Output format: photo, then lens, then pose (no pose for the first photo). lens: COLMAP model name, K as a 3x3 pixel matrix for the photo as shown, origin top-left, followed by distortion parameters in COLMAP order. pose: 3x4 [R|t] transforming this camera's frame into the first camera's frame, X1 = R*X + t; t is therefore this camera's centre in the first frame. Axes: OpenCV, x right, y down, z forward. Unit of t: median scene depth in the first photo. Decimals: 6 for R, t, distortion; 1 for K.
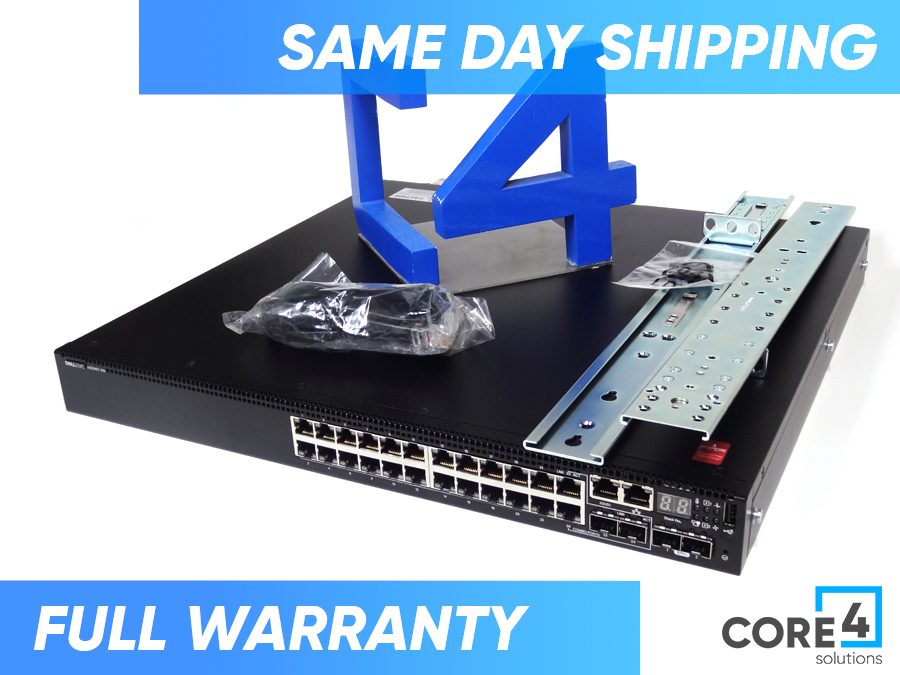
lens RADIAL K [[1036.9, 0, 450.1], [0, 1036.9, 335.4], [0, 0, 1]] dist [-0.036014, 0.000000]
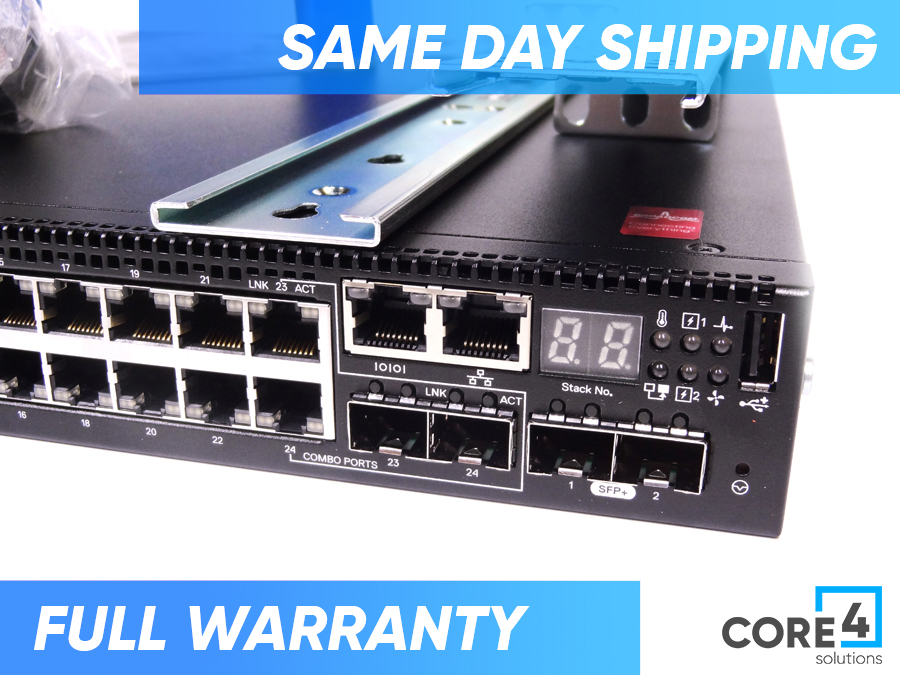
lens RADIAL K [[1036.9, 0, 451.5], [0, 1036.9, 338.7], [0, 0, 1]] dist [-0.036014, 0.000000]
pose [[0.973444, -0.028134, 0.227192, 0.091907], [0.042294, 0.997438, -0.057698, 0.176292], [-0.224987, 0.065774, 0.972139, 0.662372]]
